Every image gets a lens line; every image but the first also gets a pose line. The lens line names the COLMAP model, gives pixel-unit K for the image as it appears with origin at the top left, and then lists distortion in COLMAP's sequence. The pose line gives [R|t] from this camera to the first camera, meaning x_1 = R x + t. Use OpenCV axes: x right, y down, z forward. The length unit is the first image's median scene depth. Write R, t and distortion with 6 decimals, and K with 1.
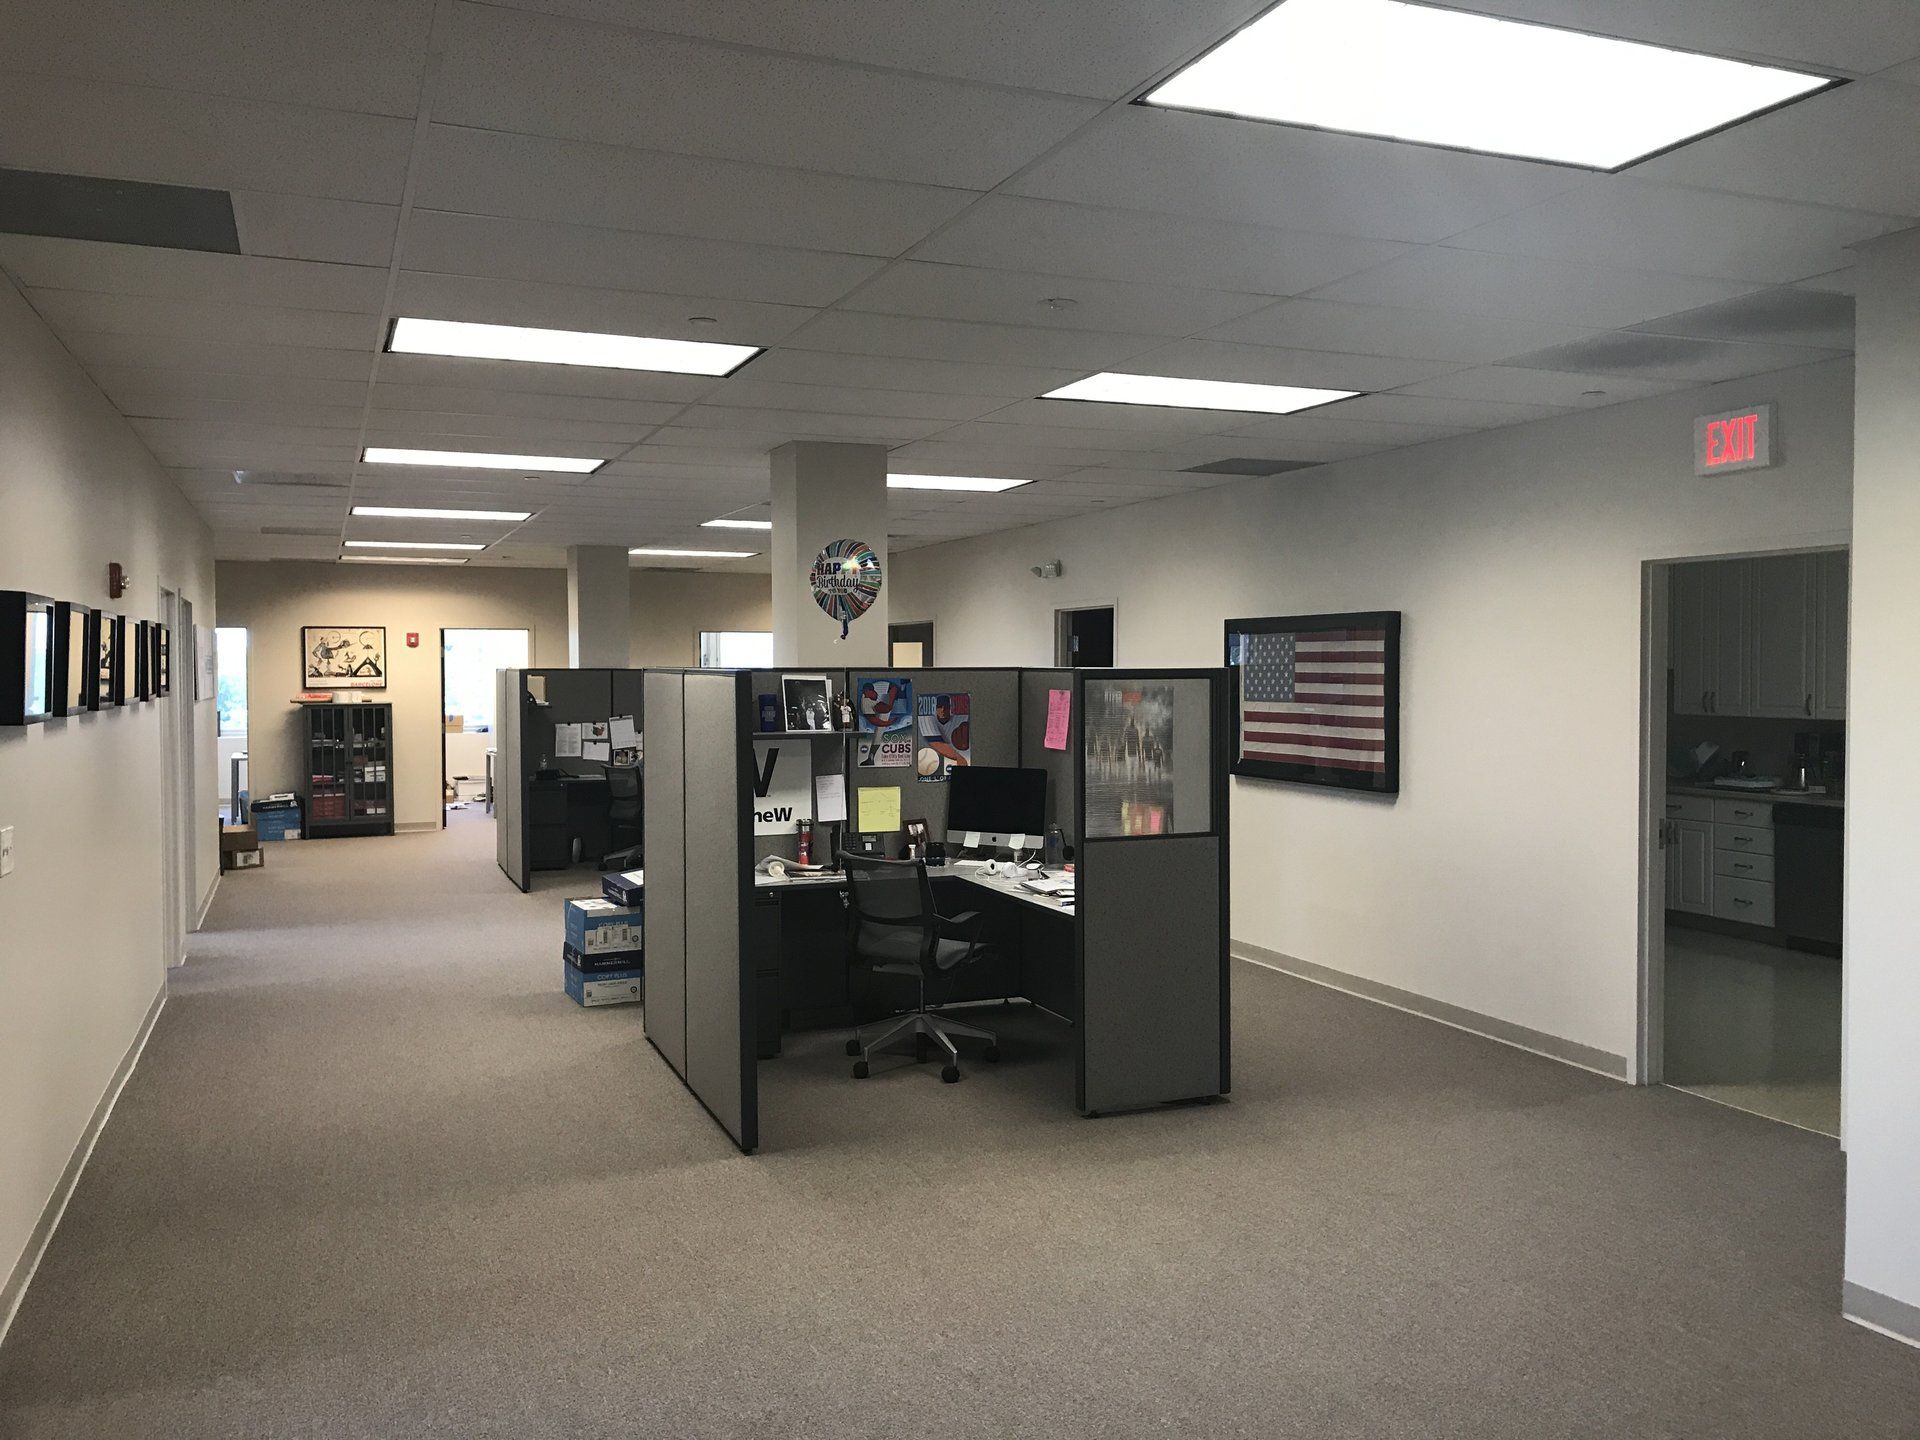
lens RADIAL K [[1545.0, 0, 954.4], [0, 1545.0, 707.5], [0, 0, 1]] dist [0.044593, -0.066350]
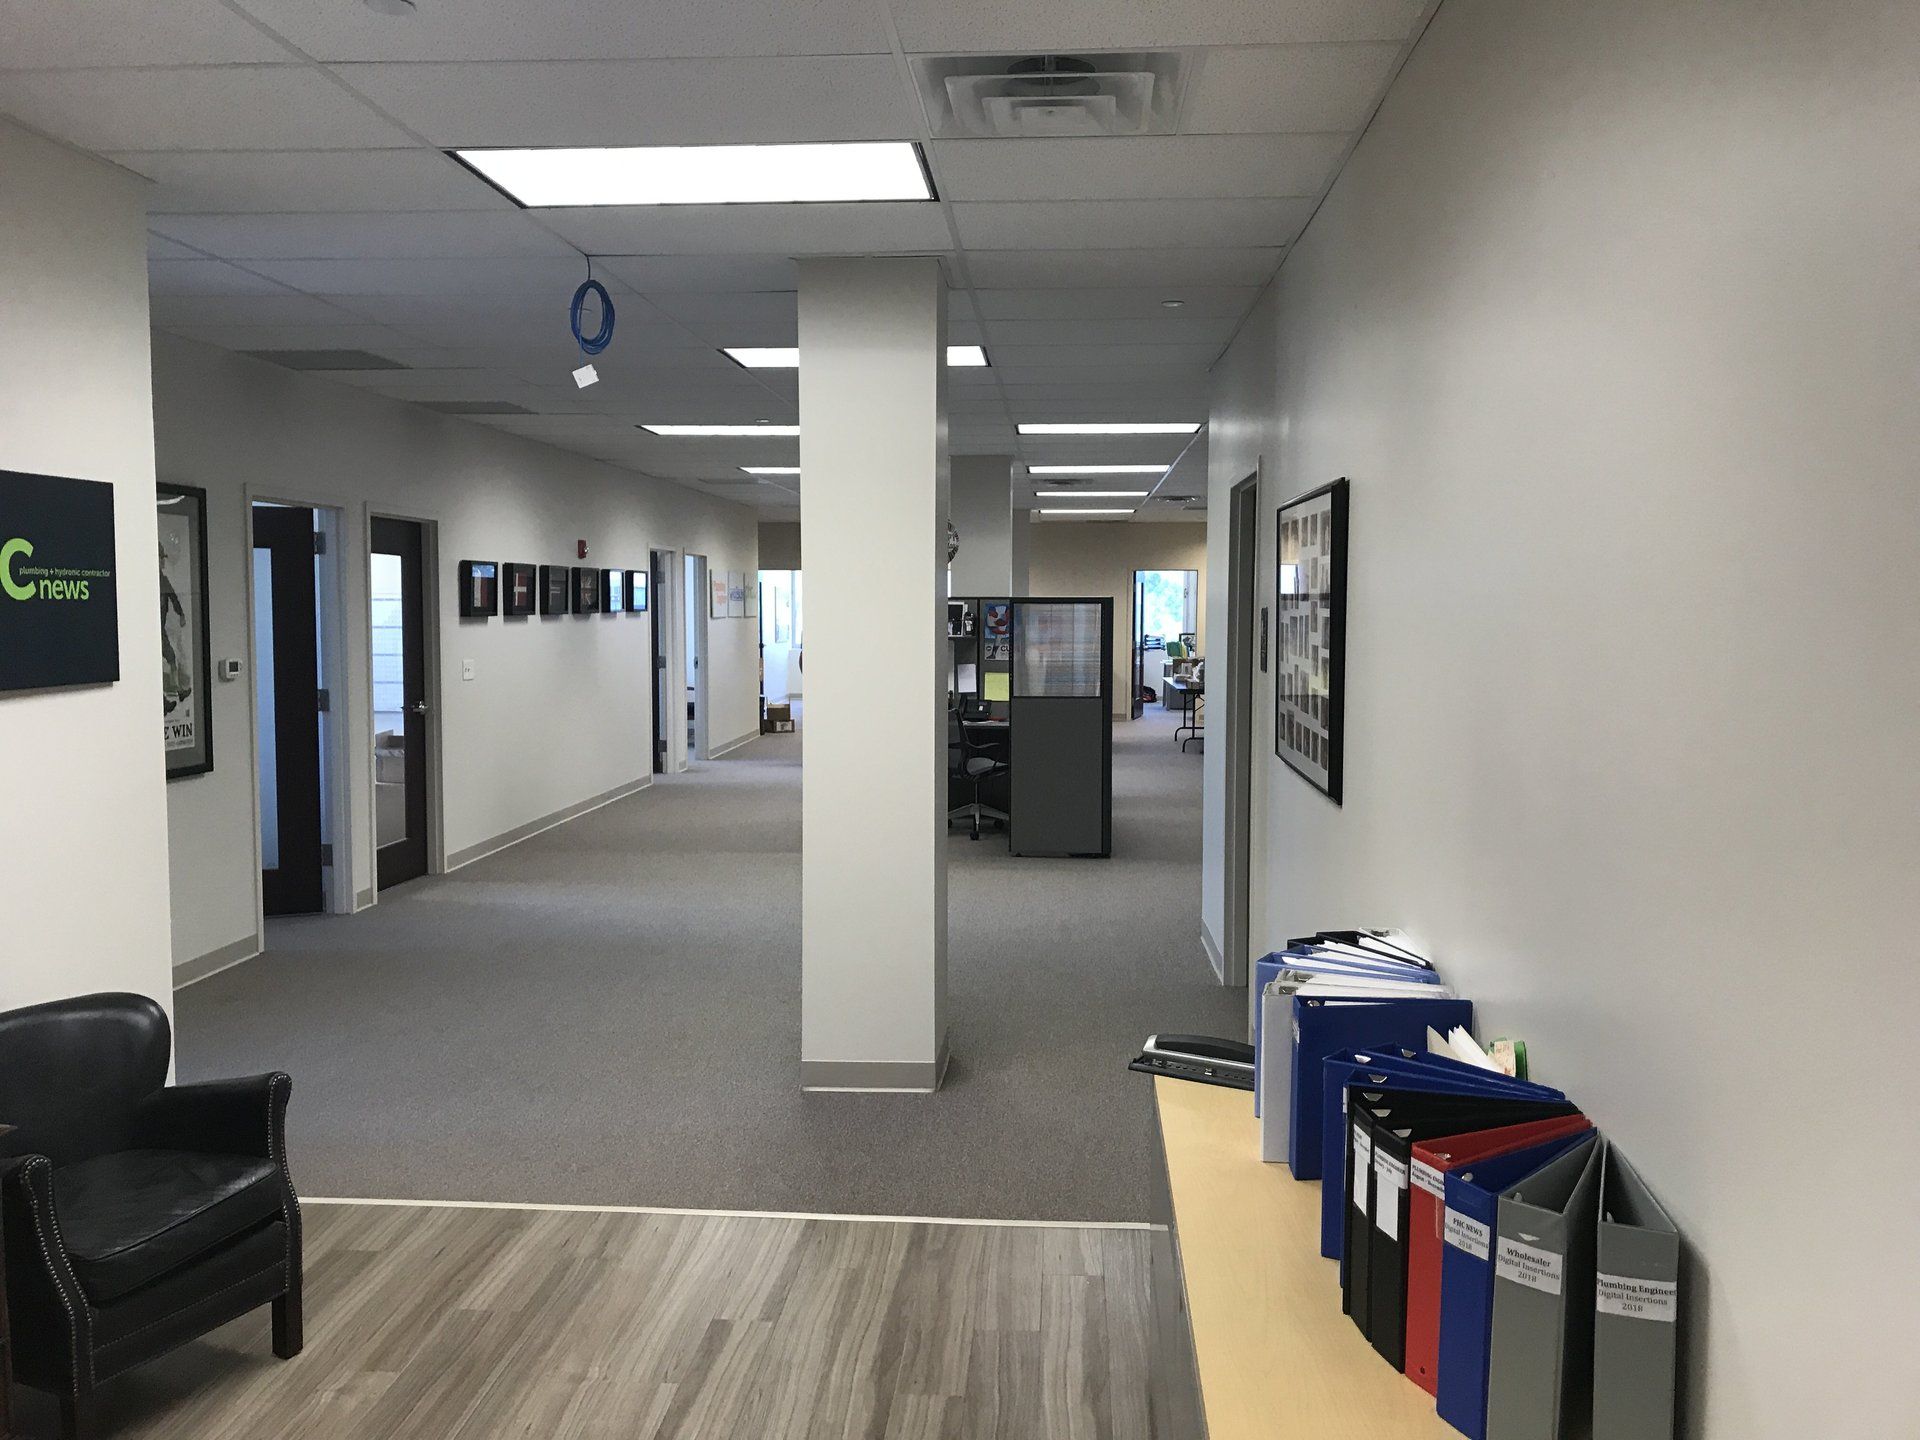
lens RADIAL K [[1545.0, 0, 951.1], [0, 1545.0, 712.1], [0, 0, 1]] dist [0.044593, -0.066350]
pose [[0.894141, 0.035985, -0.446336, 0.347067], [-0.015593, 0.998663, 0.049278, 0.008286], [0.447513, -0.037102, 0.893507, -0.247793]]
